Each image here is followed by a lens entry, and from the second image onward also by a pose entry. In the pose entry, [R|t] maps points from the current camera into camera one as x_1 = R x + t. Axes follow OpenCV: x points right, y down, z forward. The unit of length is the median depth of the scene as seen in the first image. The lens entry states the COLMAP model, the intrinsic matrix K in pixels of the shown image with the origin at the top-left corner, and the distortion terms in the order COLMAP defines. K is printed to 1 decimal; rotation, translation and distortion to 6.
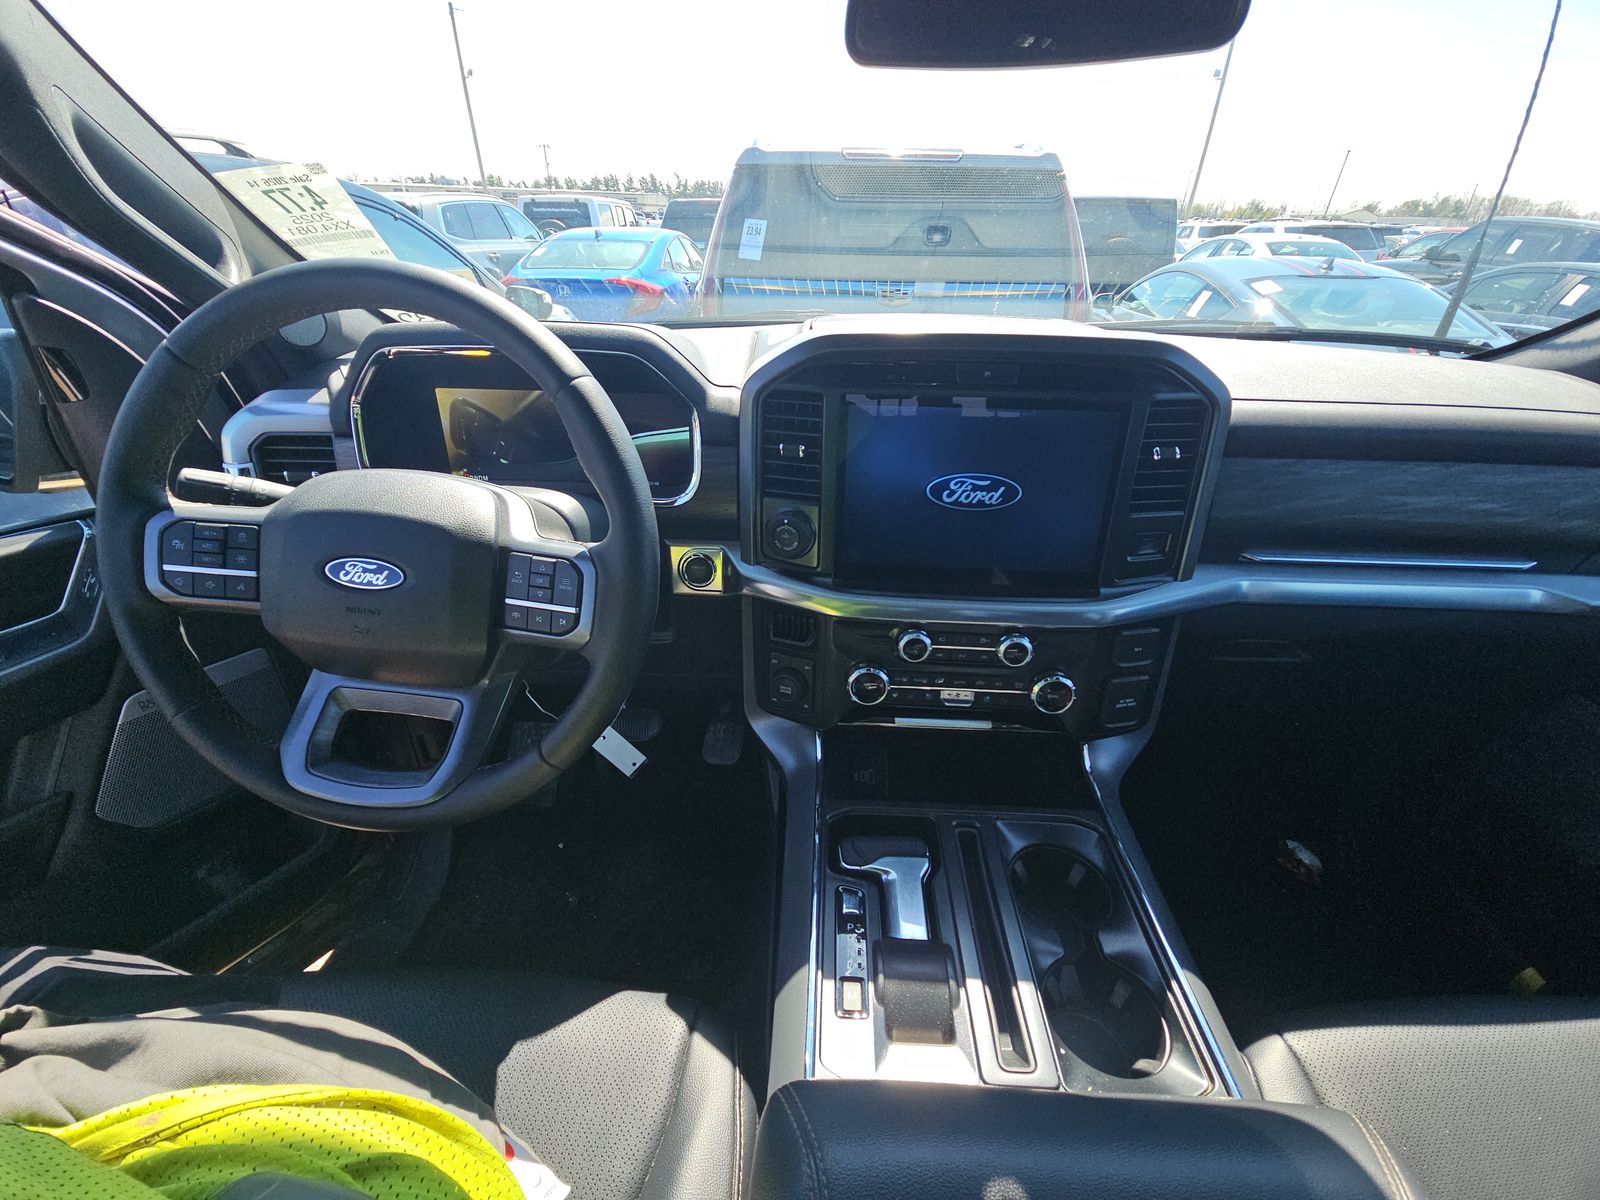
lens RADIAL K [[647.2, 0, 801.6], [0, 647.2, 594.5], [0, 0, 1]] dist [0.019674, -0.010522]
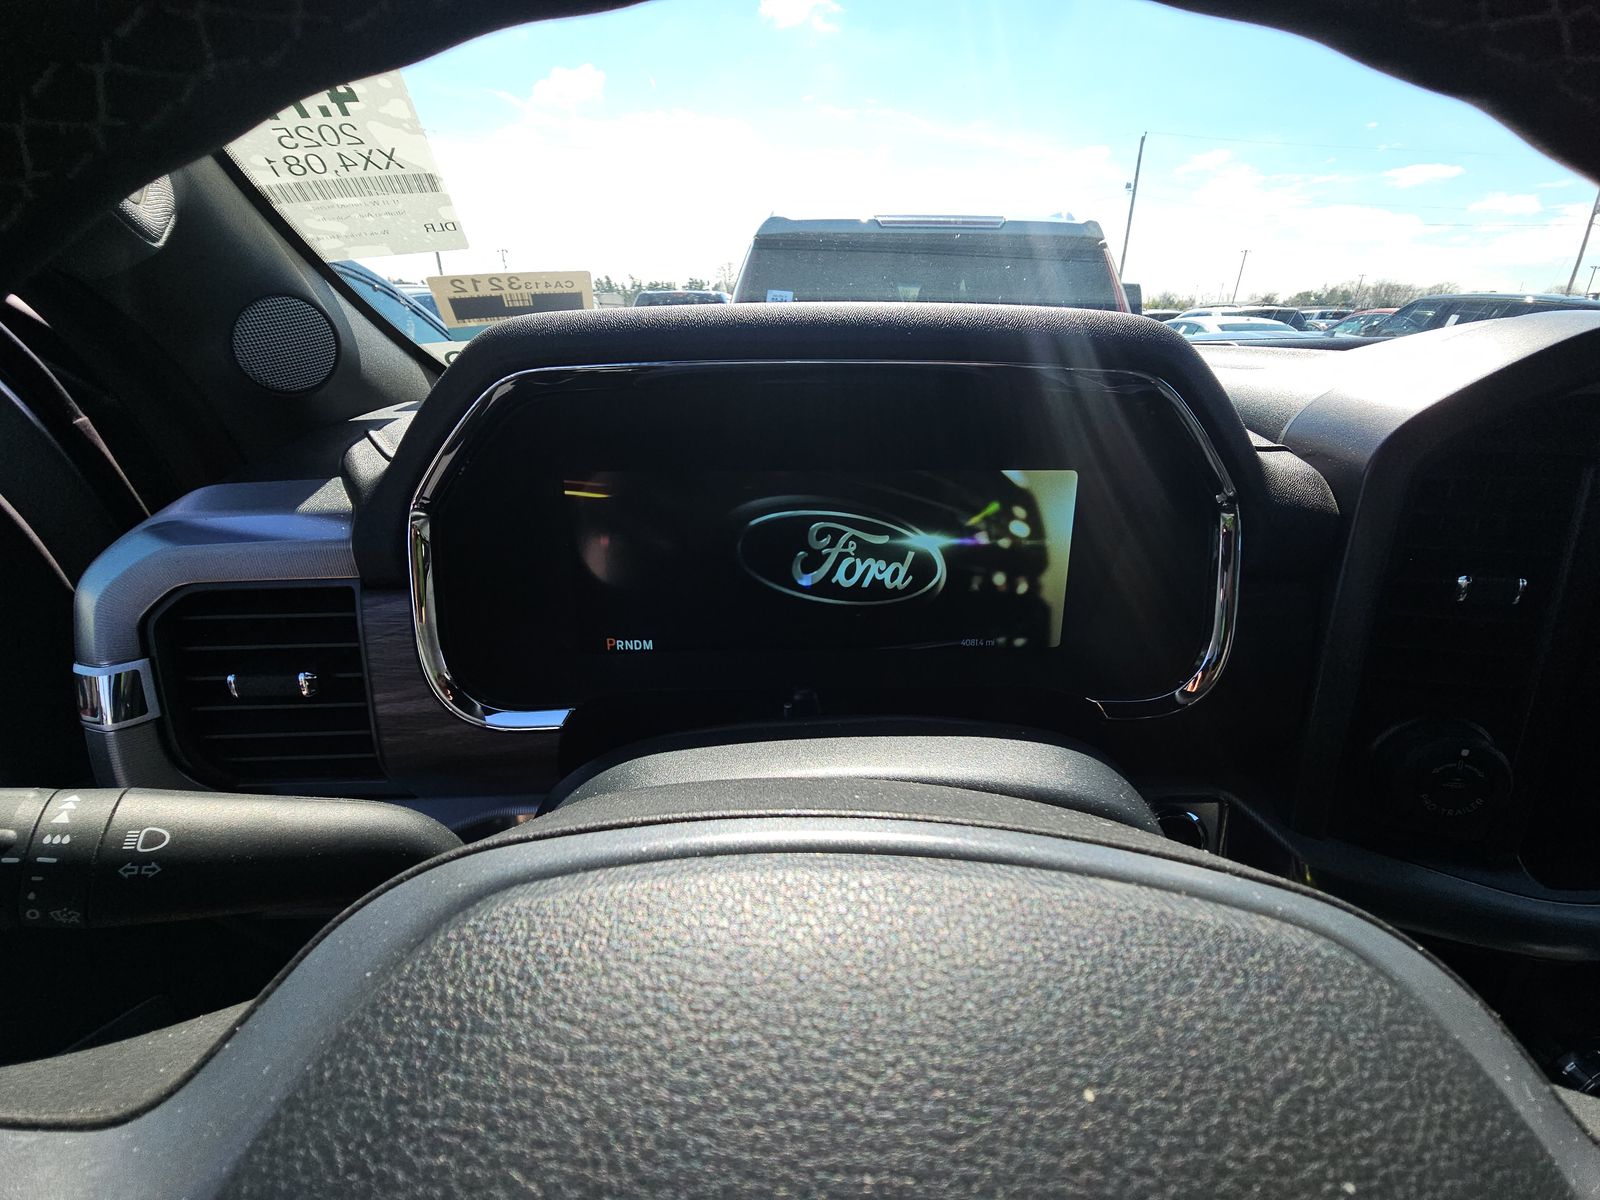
lens RADIAL K [[647.4, 0, 806.5], [0, 647.4, 592.5], [0, 0, 1]] dist [0.025540, -0.014199]
pose [[0.997172, -0.036641, 0.065620, -0.482358], [0.044145, 0.992172, -0.116820, -0.188267], [-0.060825, 0.119386, 0.990983, 0.598199]]
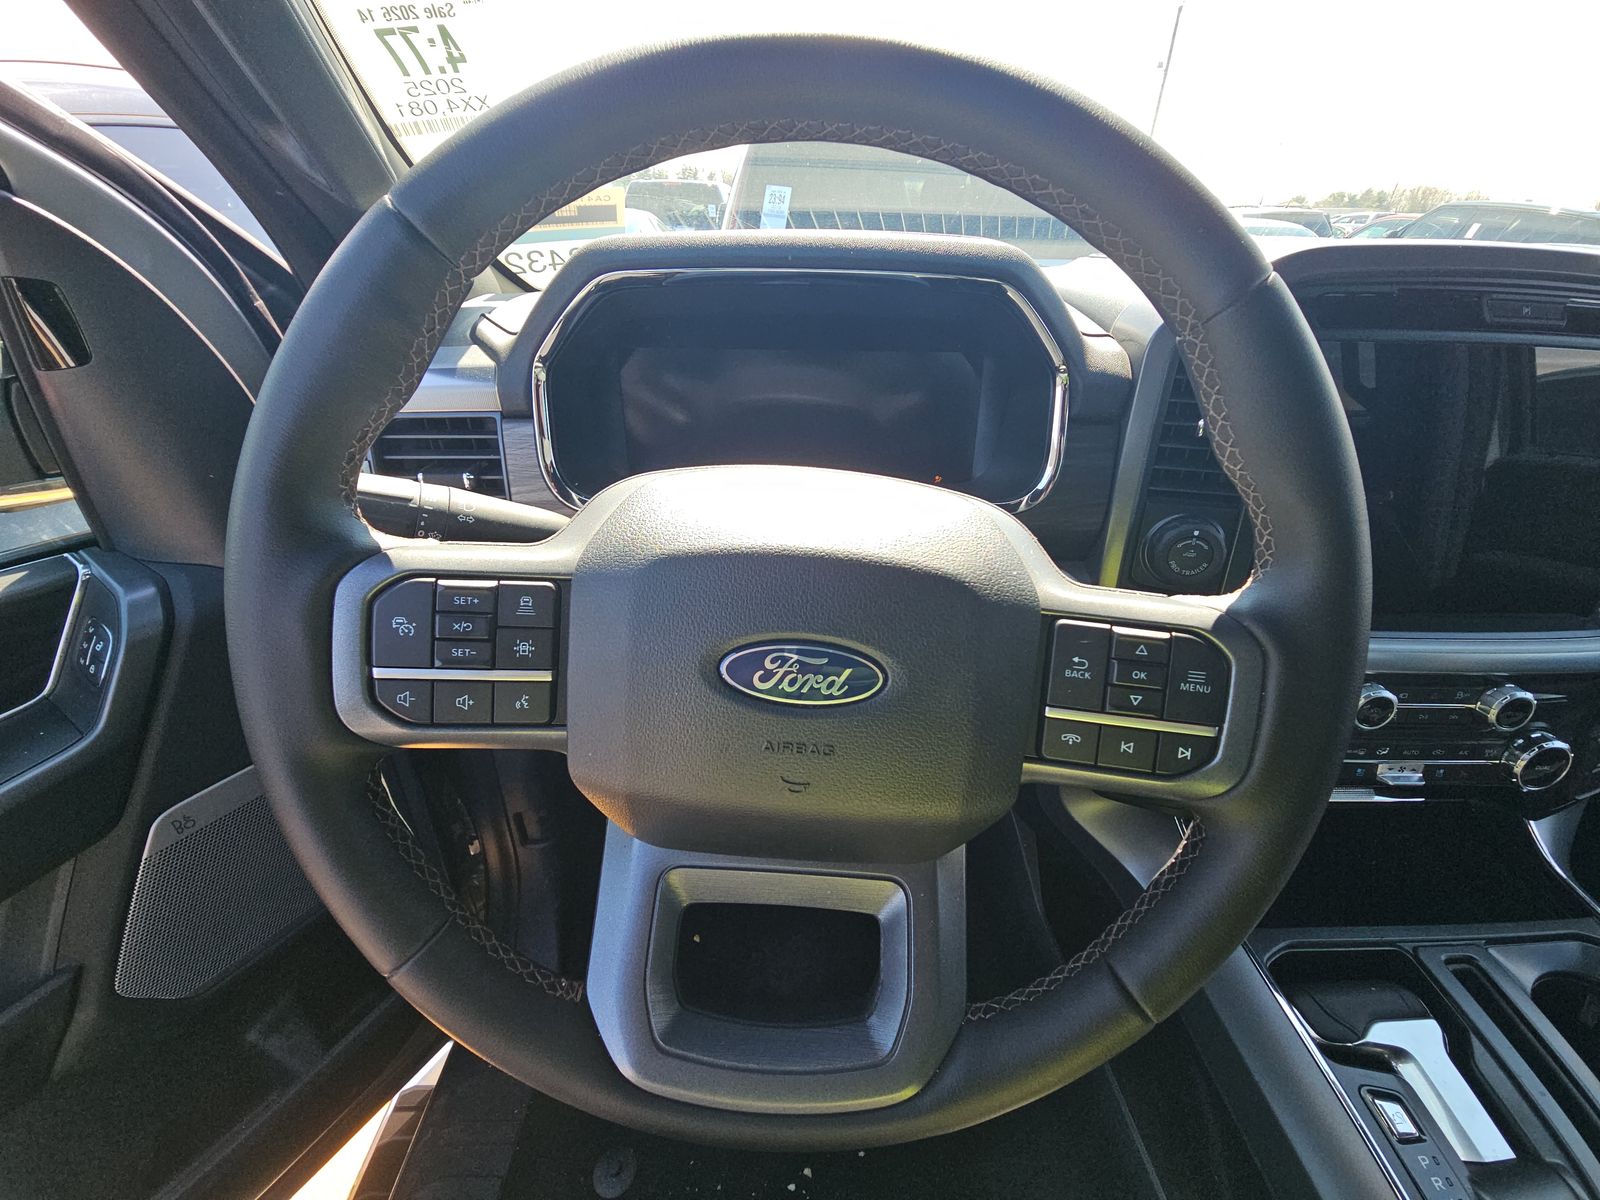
lens RADIAL K [[647.4, 0, 806.5], [0, 647.4, 592.5], [0, 0, 1]] dist [0.025540, -0.014199]
pose [[0.997315, -0.031455, 0.066133, -0.483804], [0.030734, 0.999457, 0.011887, -0.070484], [-0.066471, -0.009822, 0.997740, 0.345336]]
